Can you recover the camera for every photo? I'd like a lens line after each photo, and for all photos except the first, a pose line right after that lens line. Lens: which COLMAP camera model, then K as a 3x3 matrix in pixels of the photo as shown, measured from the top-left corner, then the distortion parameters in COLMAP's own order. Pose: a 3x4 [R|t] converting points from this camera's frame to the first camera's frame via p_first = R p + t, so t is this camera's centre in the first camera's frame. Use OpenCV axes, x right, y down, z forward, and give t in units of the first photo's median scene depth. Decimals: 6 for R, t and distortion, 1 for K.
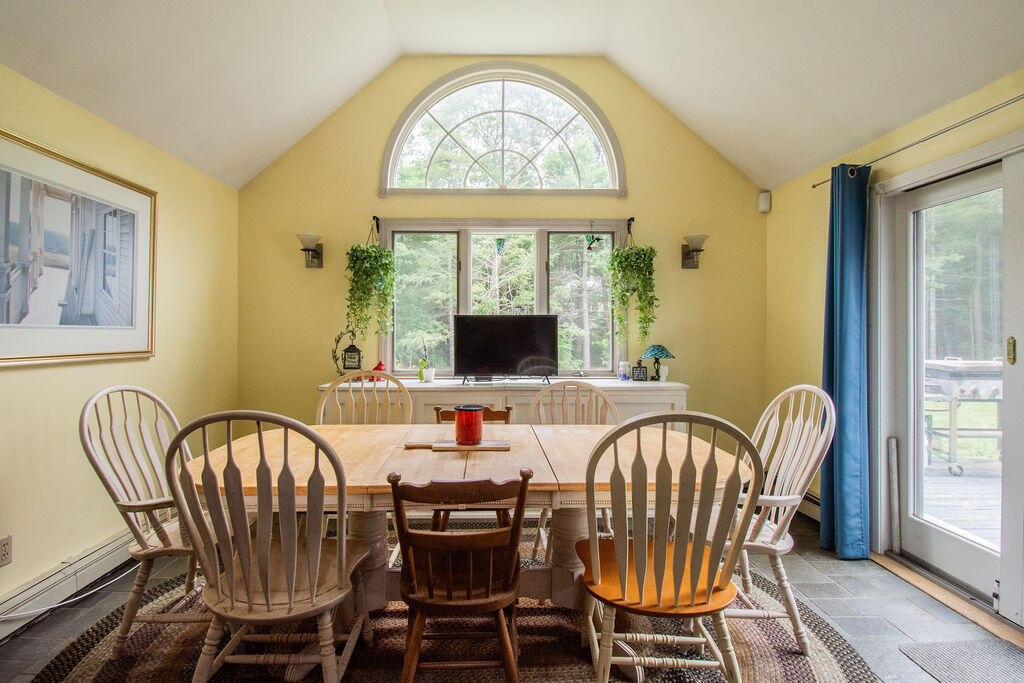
lens RADIAL K [[530.2, 0, 509.1], [0, 530.2, 331.1], [0, 0, 1]] dist [0.032874, -0.034356]
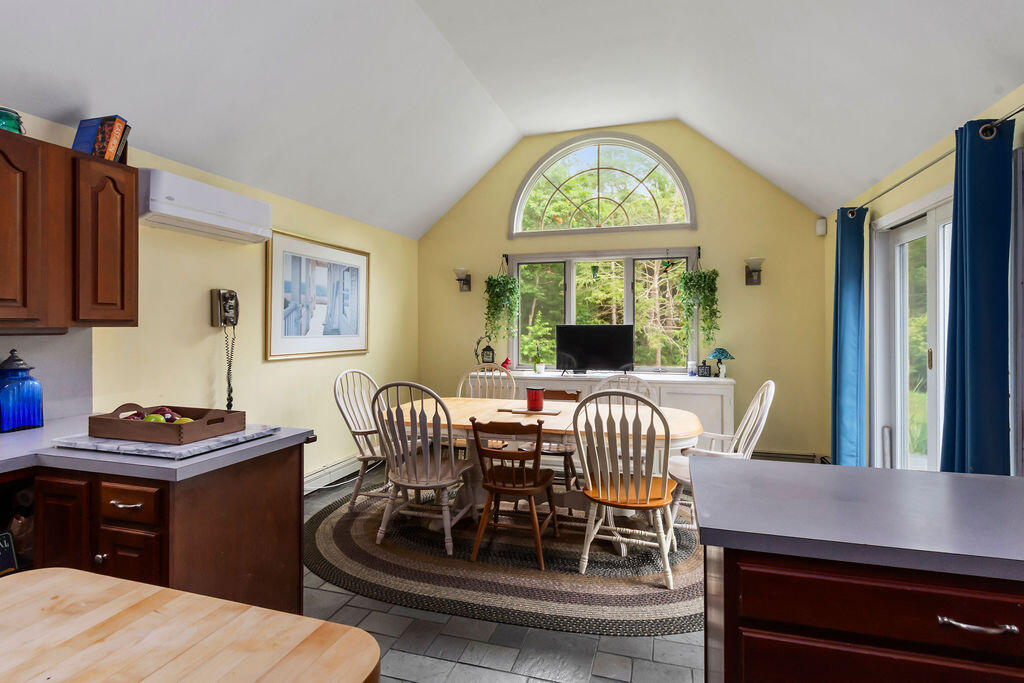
lens RADIAL K [[489.5, 0, 513.3], [0, 489.5, 330.4], [0, 0, 1]] dist [-0.001306, -0.000457]
pose [[0.954411, 0.000178, -0.298497, 0.228500], [0.000582, 0.999997, 0.002457, -0.026666], [0.298496, -0.002519, 0.954407, -0.330609]]
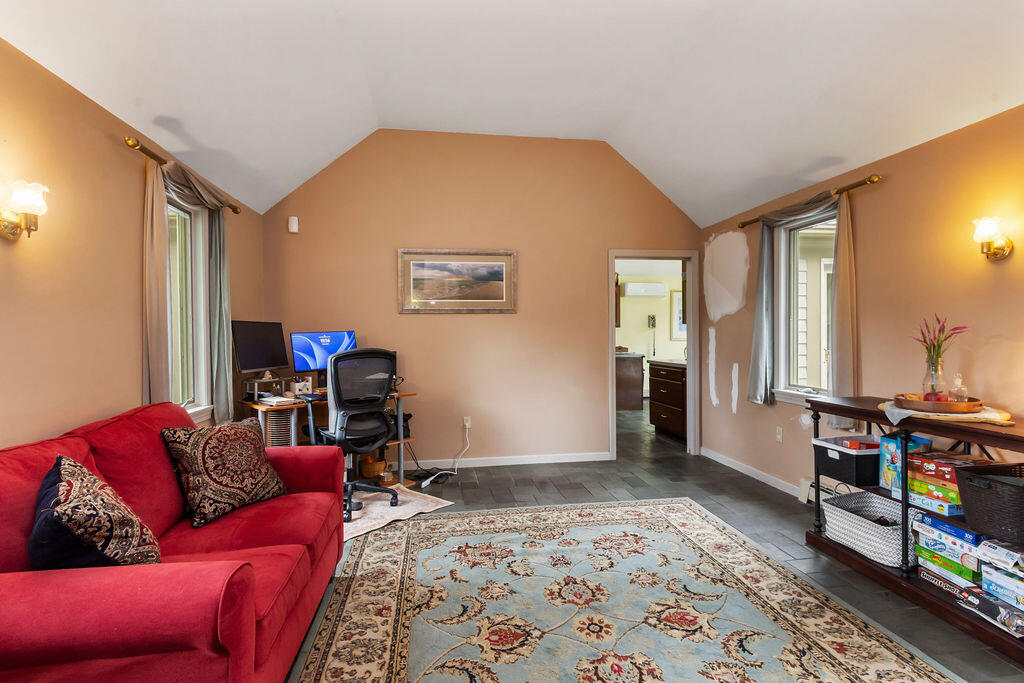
lens RADIAL K [[530.2, 0, 509.1], [0, 530.2, 331.1], [0, 0, 1]] dist [0.032874, -0.034356]
pose [[0.126612, -0.000407, -0.991952, 4.982927], [0.011973, 0.999928, 0.001118, -0.019786], [0.991880, -0.012018, 0.126608, -1.368659]]
